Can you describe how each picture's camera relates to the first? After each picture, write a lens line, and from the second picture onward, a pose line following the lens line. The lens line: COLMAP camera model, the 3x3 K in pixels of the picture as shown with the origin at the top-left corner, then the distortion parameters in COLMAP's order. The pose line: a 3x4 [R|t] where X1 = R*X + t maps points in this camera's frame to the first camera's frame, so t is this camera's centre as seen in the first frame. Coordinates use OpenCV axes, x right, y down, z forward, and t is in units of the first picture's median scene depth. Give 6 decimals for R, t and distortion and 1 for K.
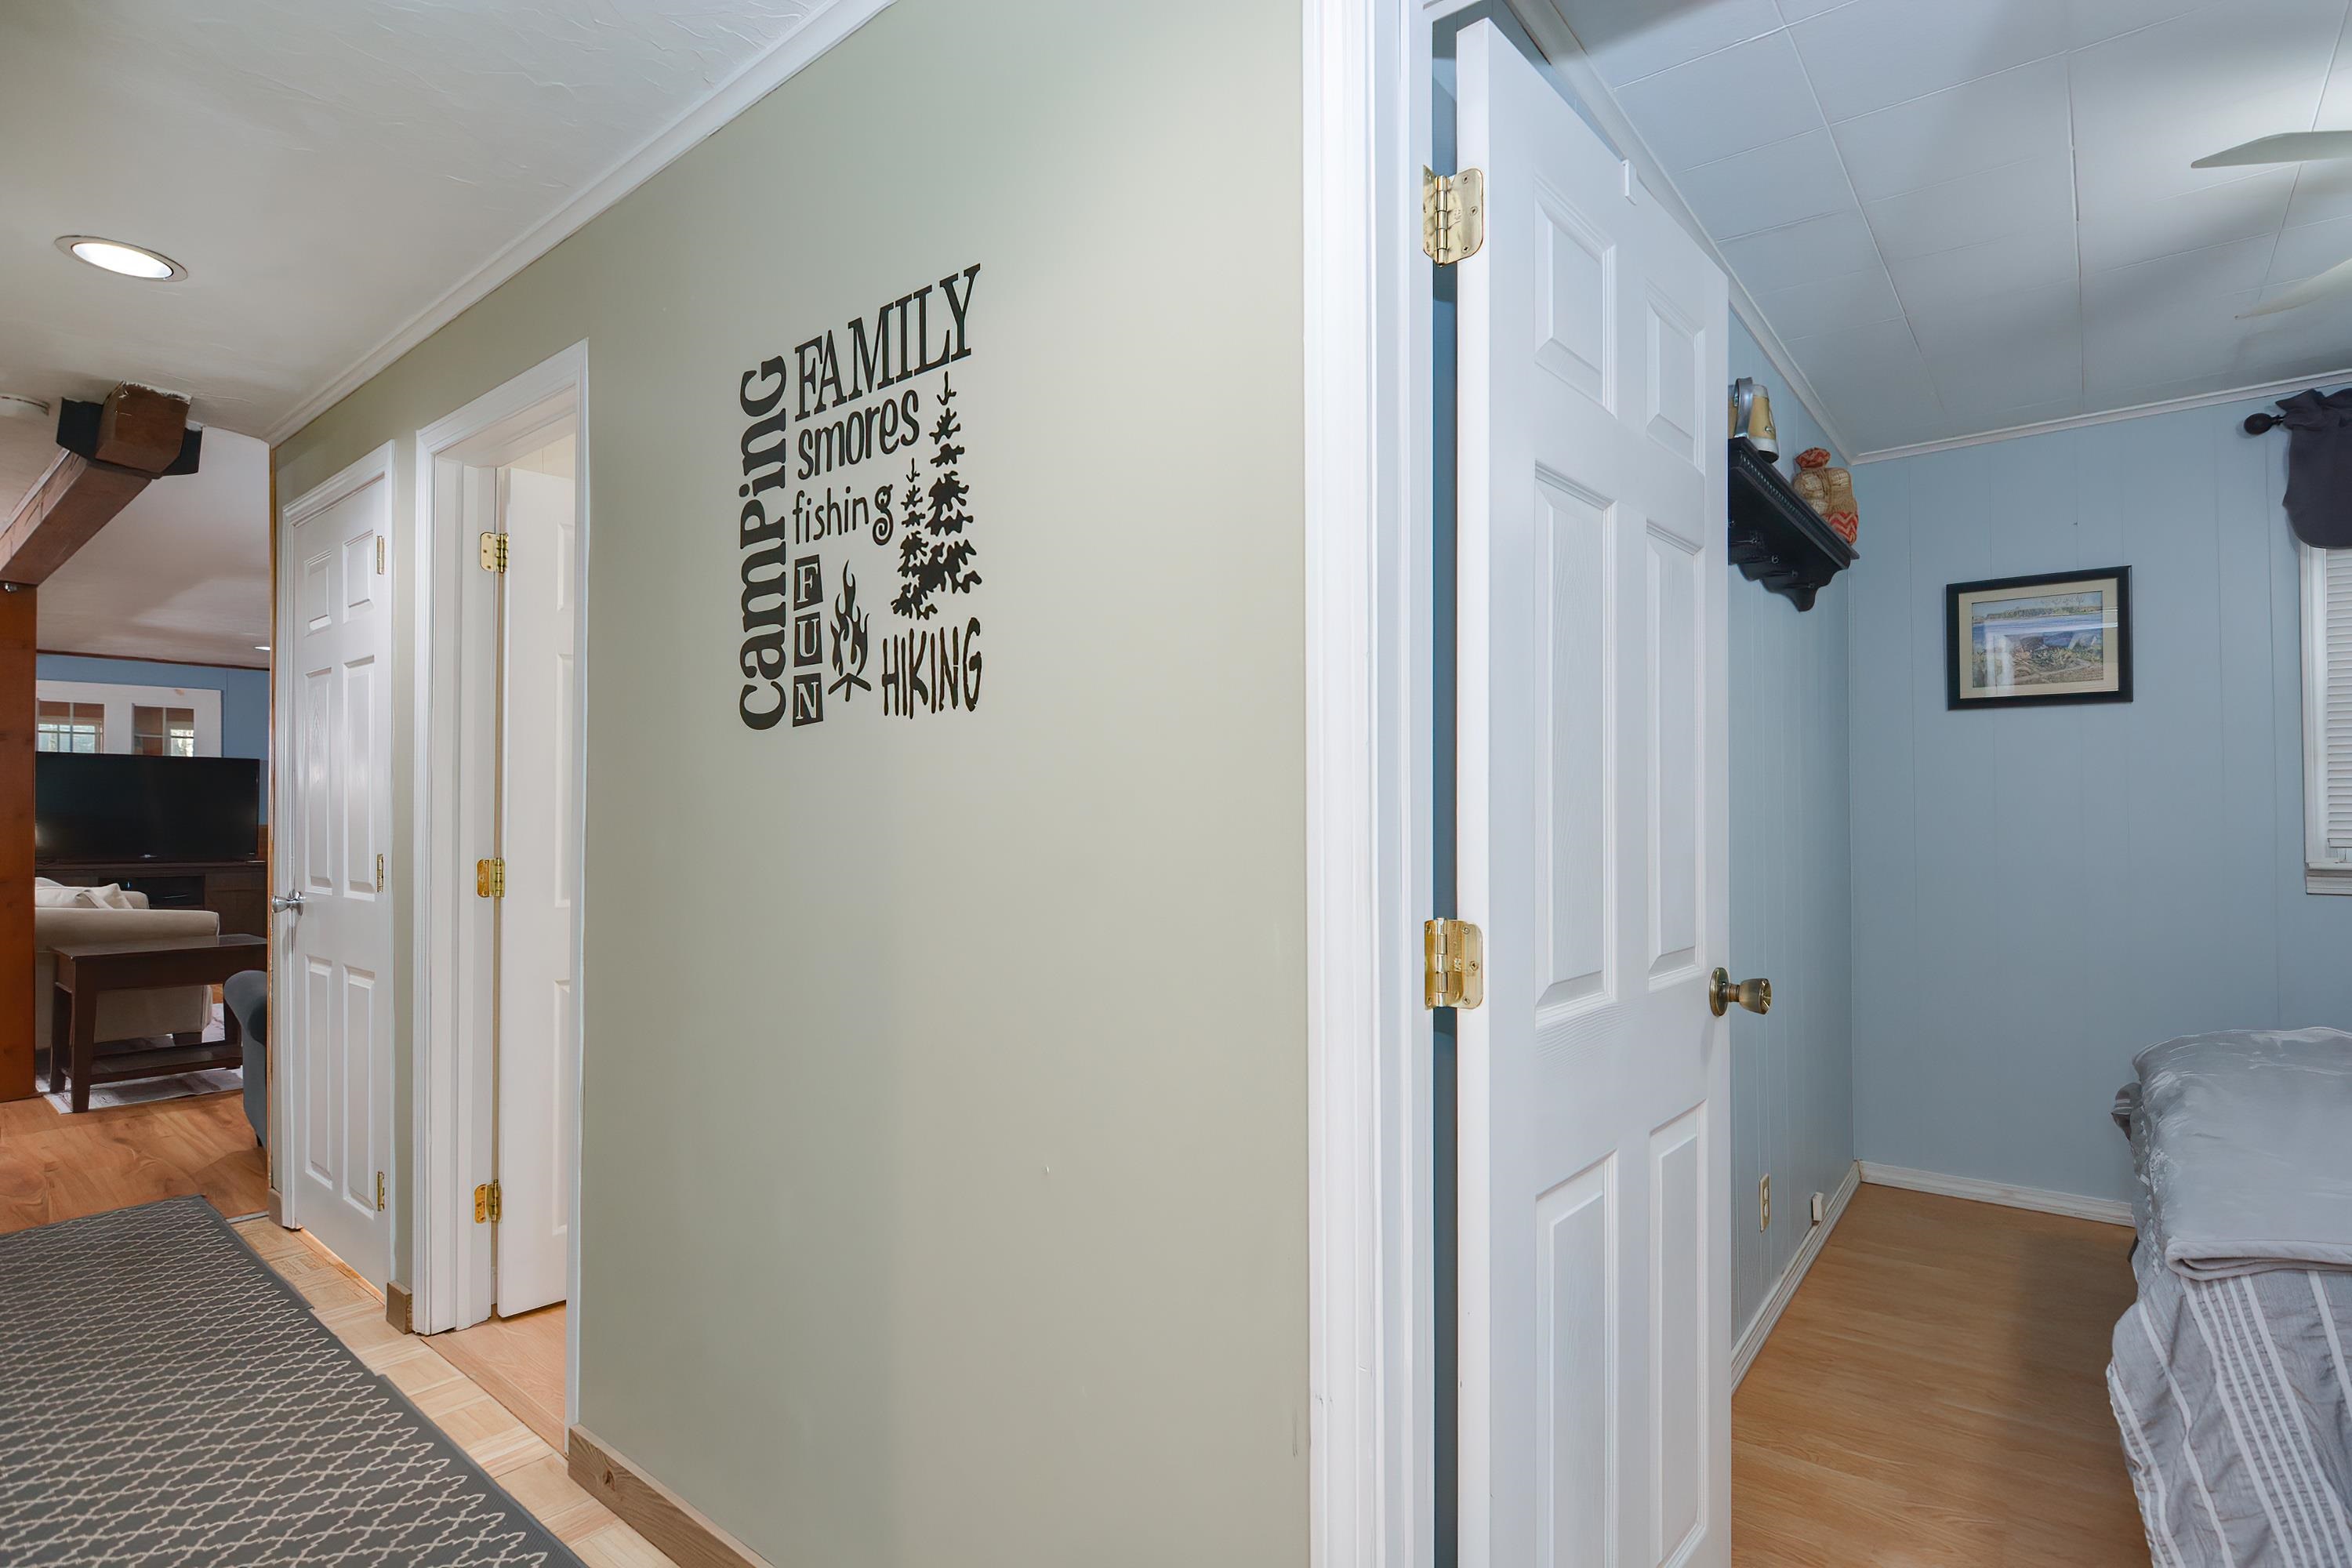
lens RADIAL K [[1145.0, 0, 1186.8], [0, 1145.0, 808.2], [0, 0, 1]] dist [0.000141, -0.000298]
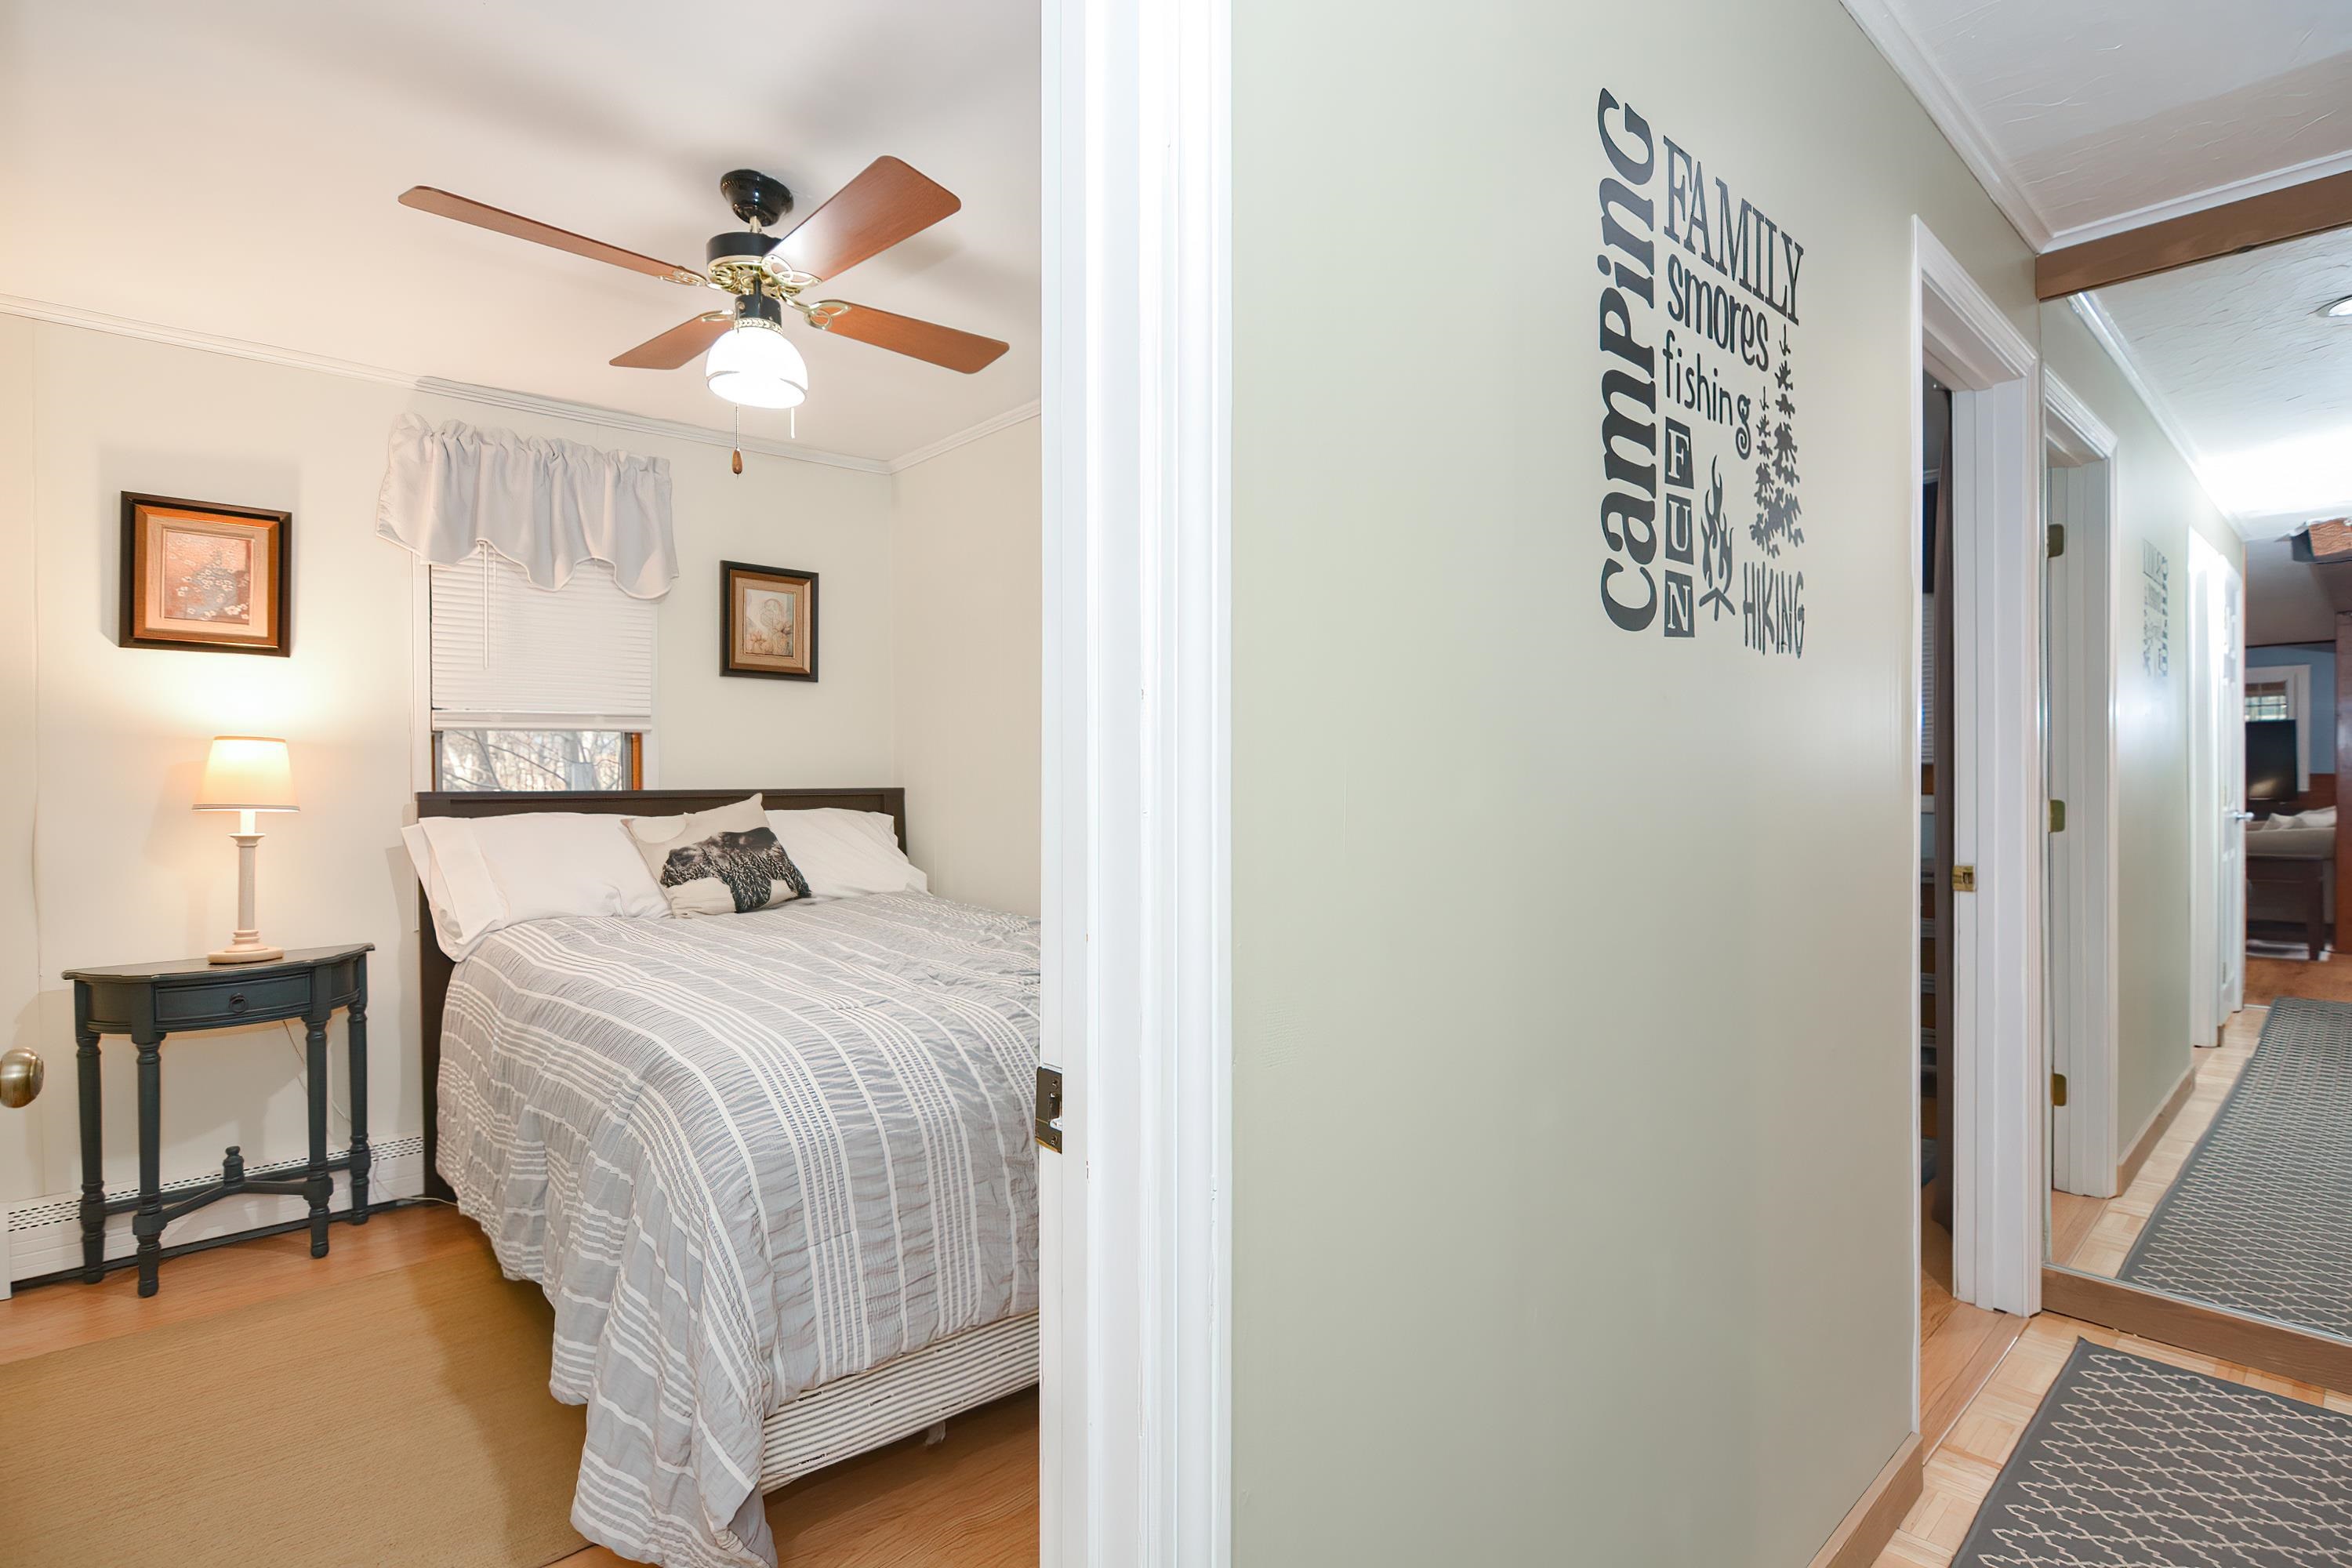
lens RADIAL K [[1145.0, 0, 1187.2], [0, 1145.0, 765.5], [0, 0, 1]] dist [0.000141, -0.000298]
pose [[0.144249, -0.003278, 0.989536, -1.153304], [-0.006502, 0.999970, 0.004260, 0.013565], [-0.989520, -0.007049, 0.144223, 1.217040]]
